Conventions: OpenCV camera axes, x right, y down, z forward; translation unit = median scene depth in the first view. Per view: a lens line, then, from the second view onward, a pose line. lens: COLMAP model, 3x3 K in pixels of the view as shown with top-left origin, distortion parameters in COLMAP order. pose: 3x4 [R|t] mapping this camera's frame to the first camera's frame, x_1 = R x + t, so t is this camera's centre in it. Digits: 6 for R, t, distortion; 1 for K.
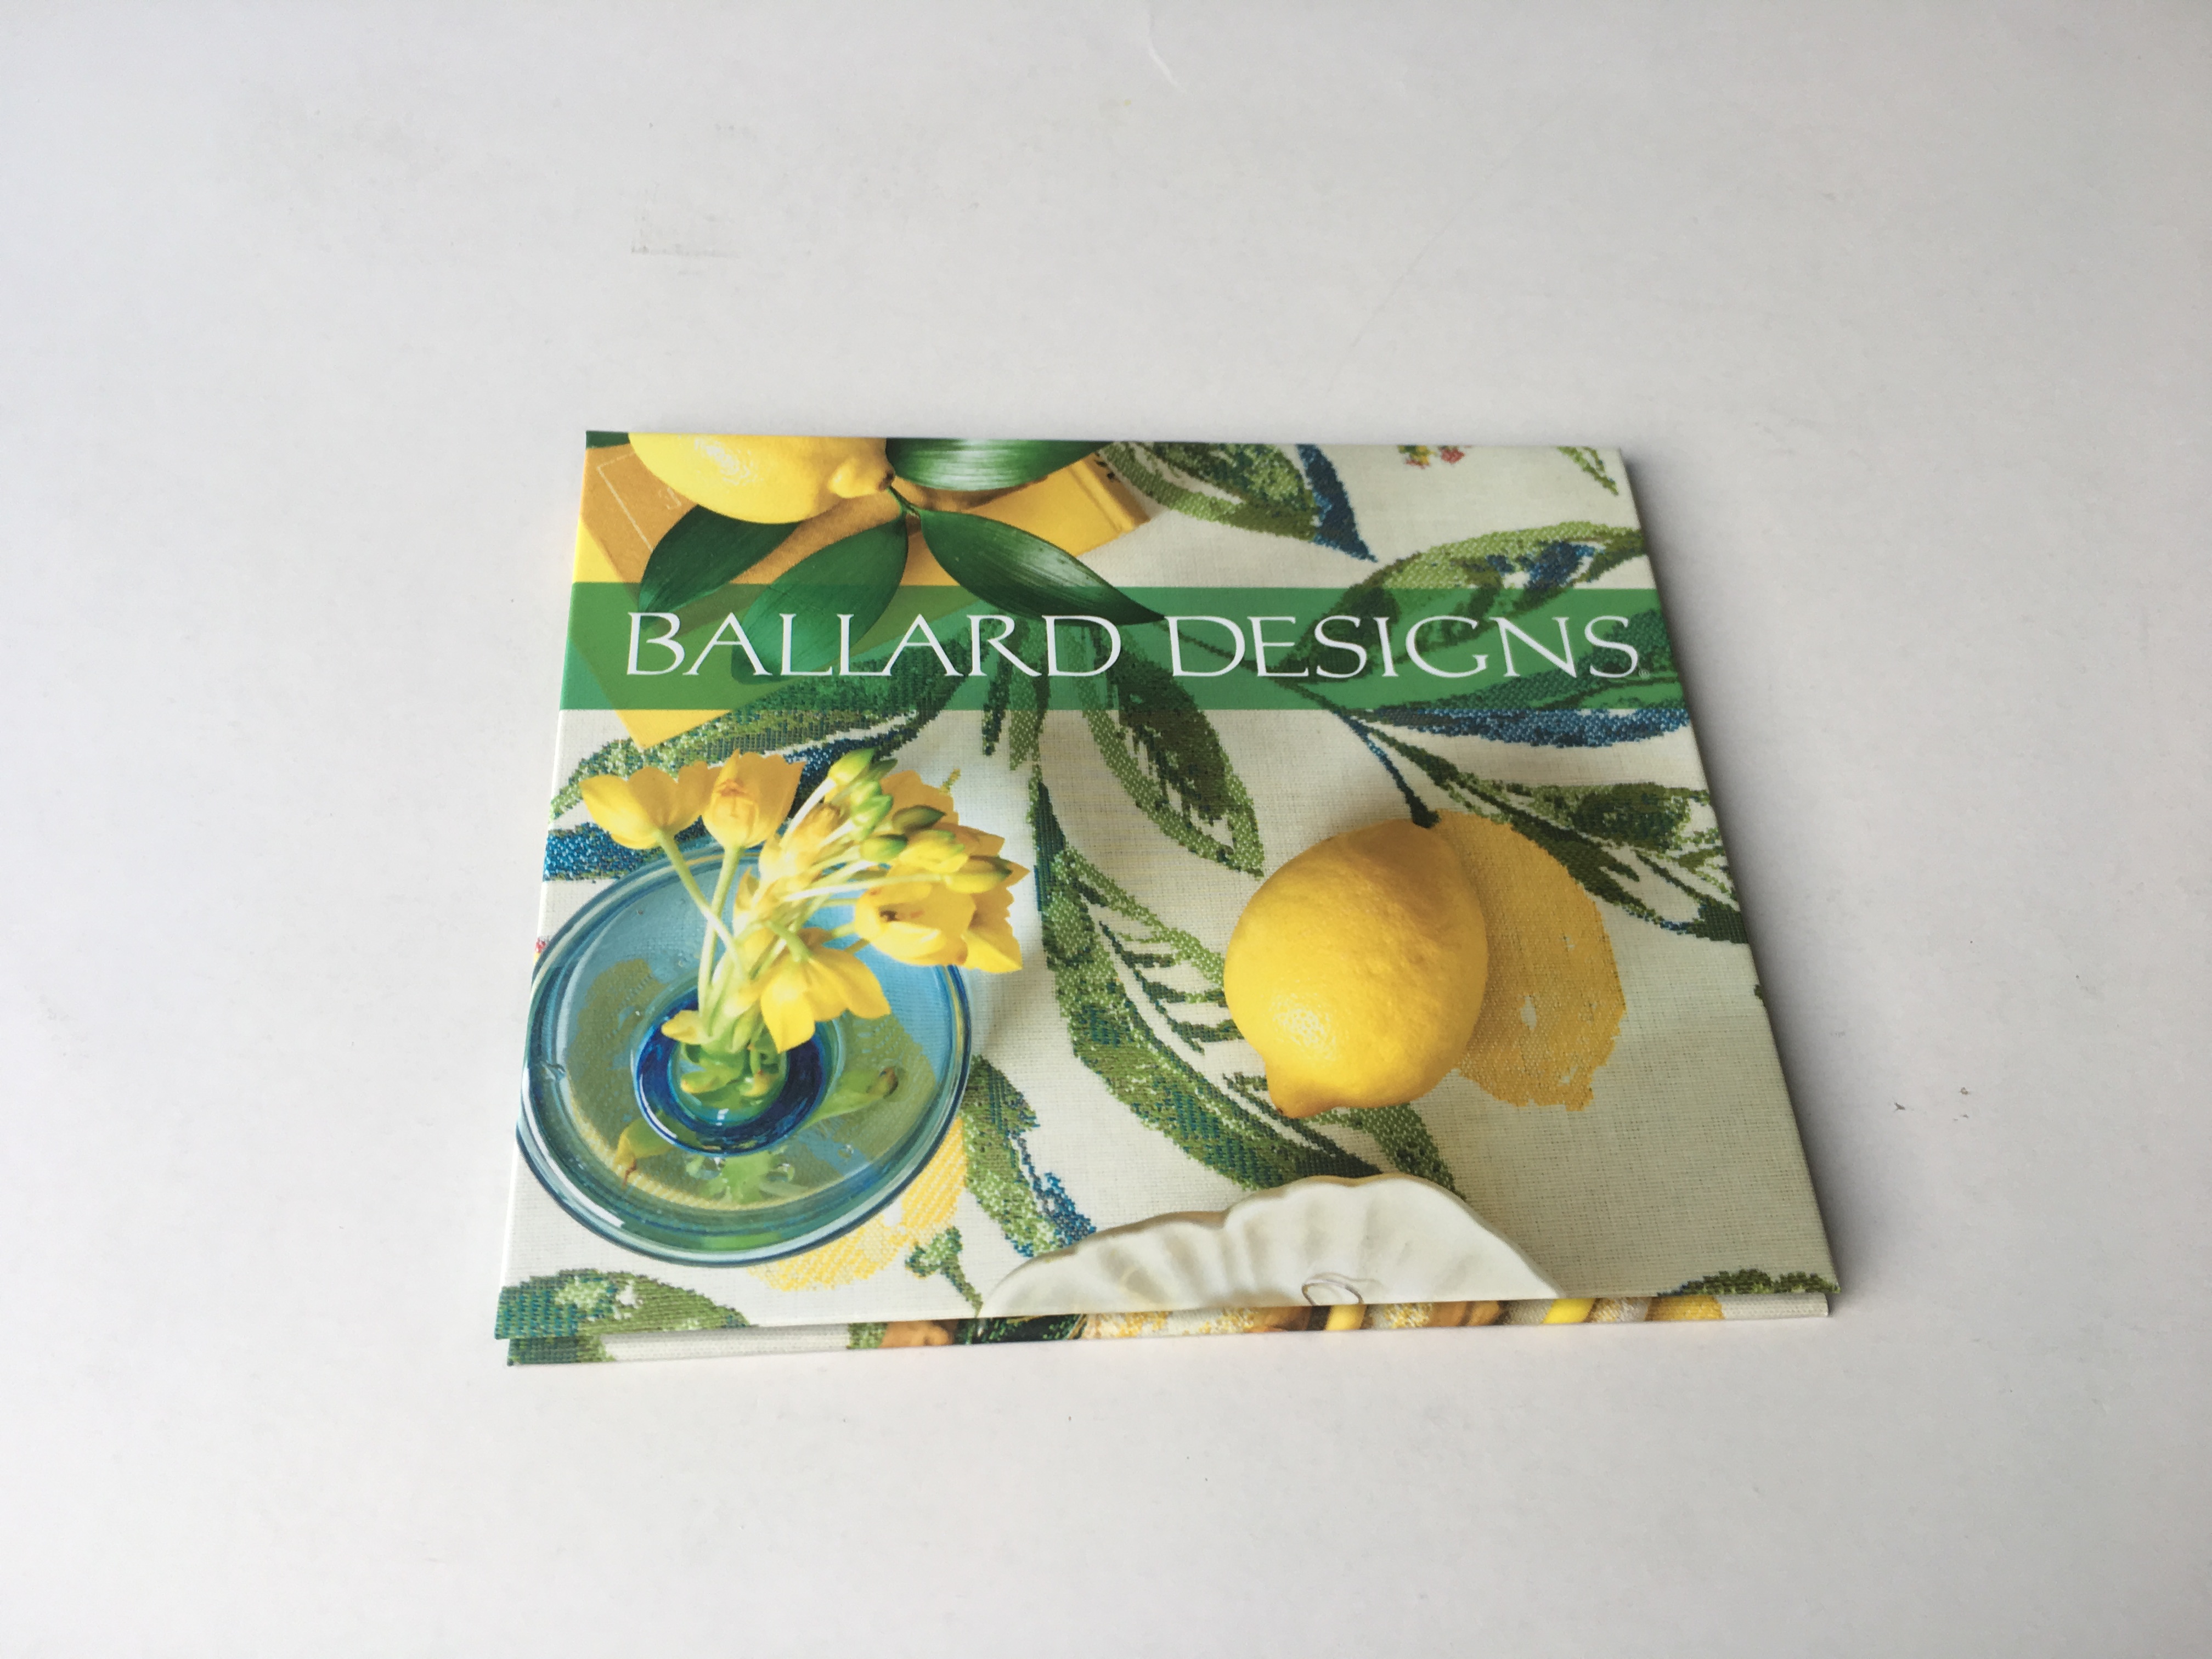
lens RADIAL K [[1876.8, 0, 1106.2], [0, 1876.8, 827.0], [0, 0, 1]] dist [0.005437, -0.004658]
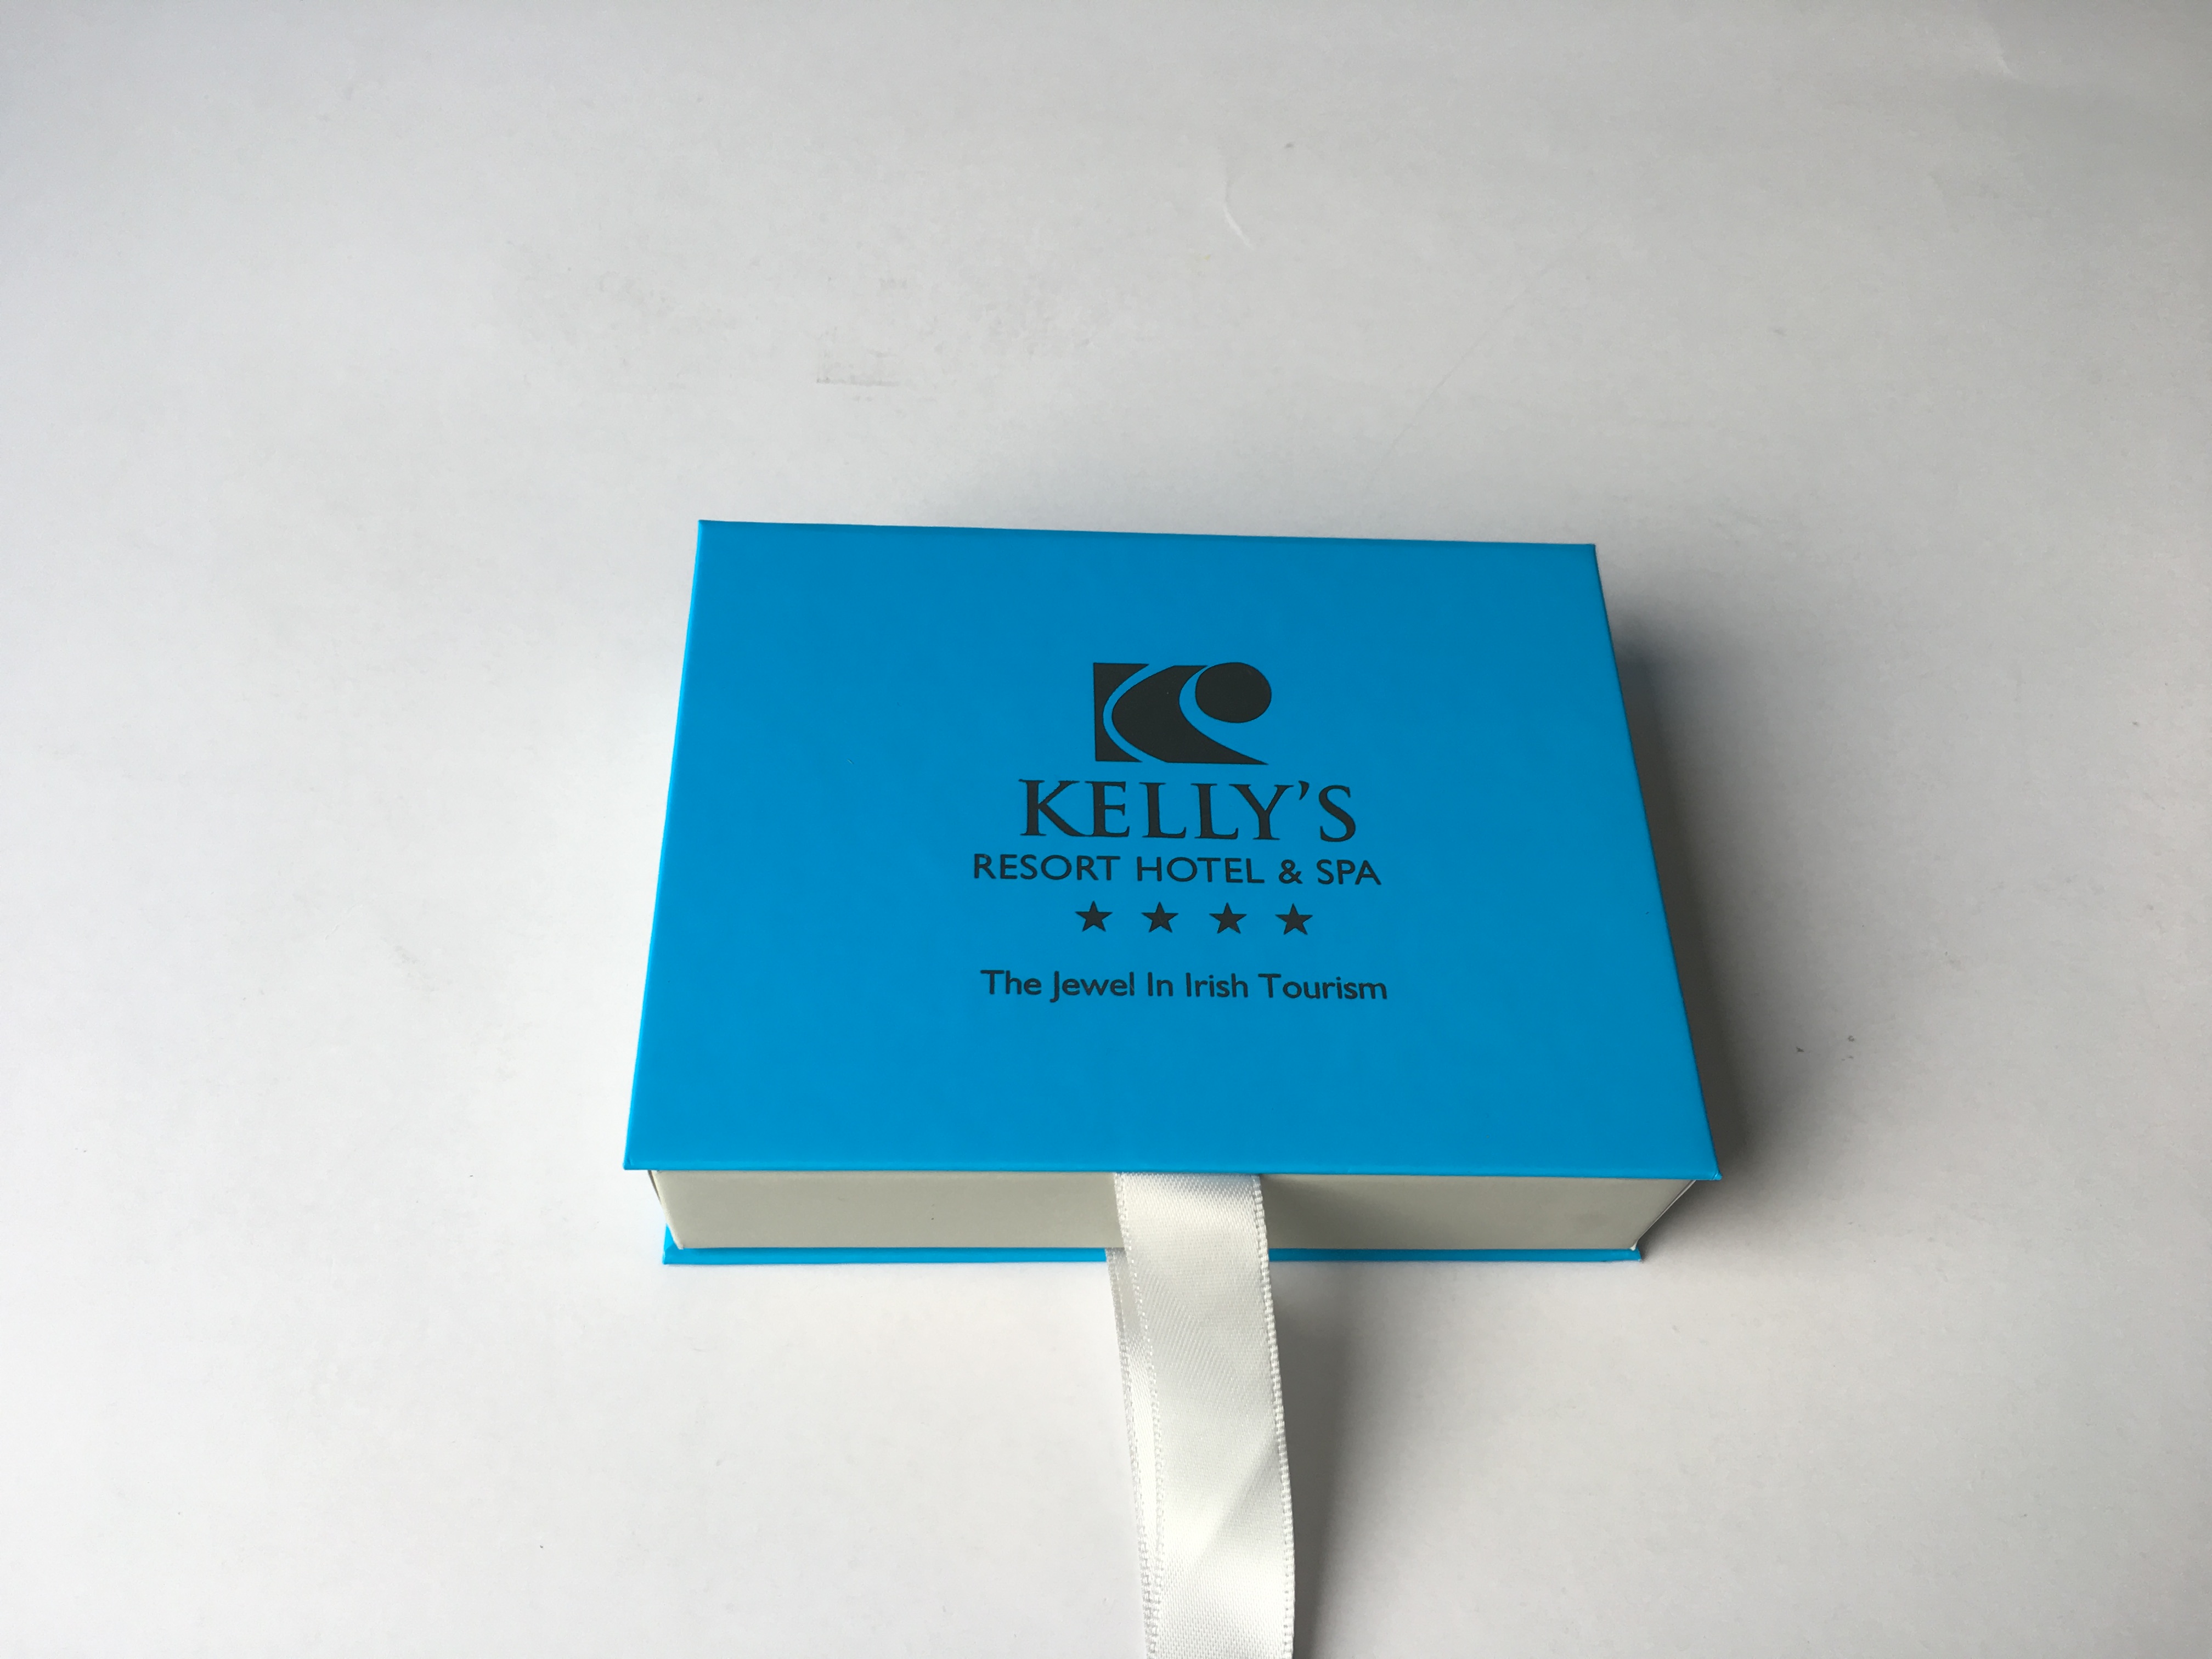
lens RADIAL K [[1876.8, 0, 1104.8], [0, 1876.8, 832.4], [0, 0, 1]] dist [0.005437, -0.004658]
pose [[0.999258, 0.009074, -0.037442, -0.007701], [-0.010063, 0.999603, -0.026333, 0.030100], [0.037188, 0.026691, 0.998952, -0.253097]]
